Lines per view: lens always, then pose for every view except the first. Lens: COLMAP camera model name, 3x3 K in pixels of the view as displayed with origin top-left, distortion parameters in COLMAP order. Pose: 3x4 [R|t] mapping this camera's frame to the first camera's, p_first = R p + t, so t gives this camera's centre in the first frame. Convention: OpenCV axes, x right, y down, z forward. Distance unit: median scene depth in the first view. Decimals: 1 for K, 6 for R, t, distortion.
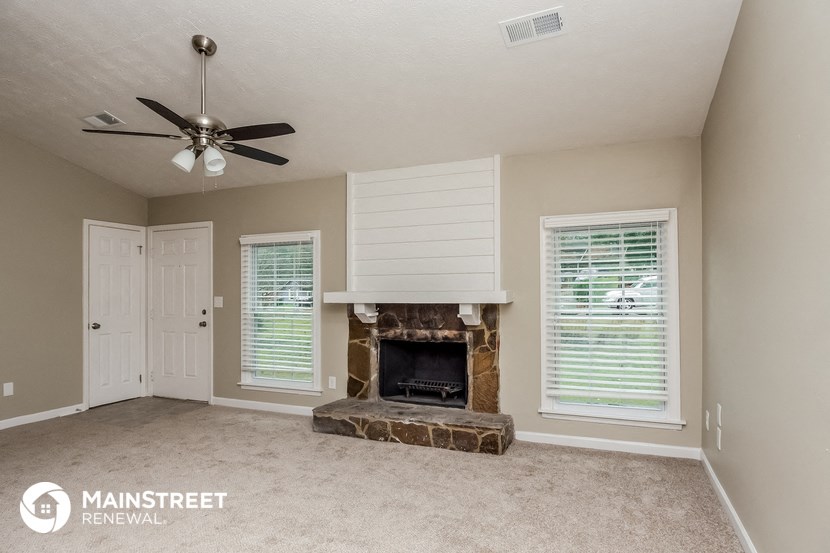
lens RADIAL K [[402.9, 0, 414.2], [0, 402.9, 297.2], [0, 0, 1]] dist [-0.005467, -0.000664]
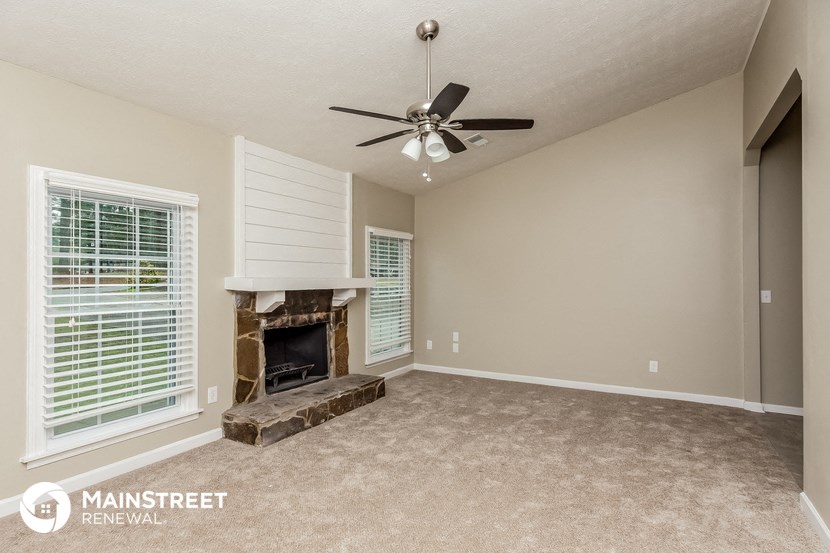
lens RADIAL K [[402.9, 0, 416.4], [0, 402.9, 275.5], [0, 0, 1]] dist [-0.005467, -0.000664]
pose [[0.228561, 0.006172, 0.973510, -0.936632], [-0.007389, 0.999962, -0.004605, -0.017954], [-0.973502, -0.006141, 0.228598, 0.477574]]
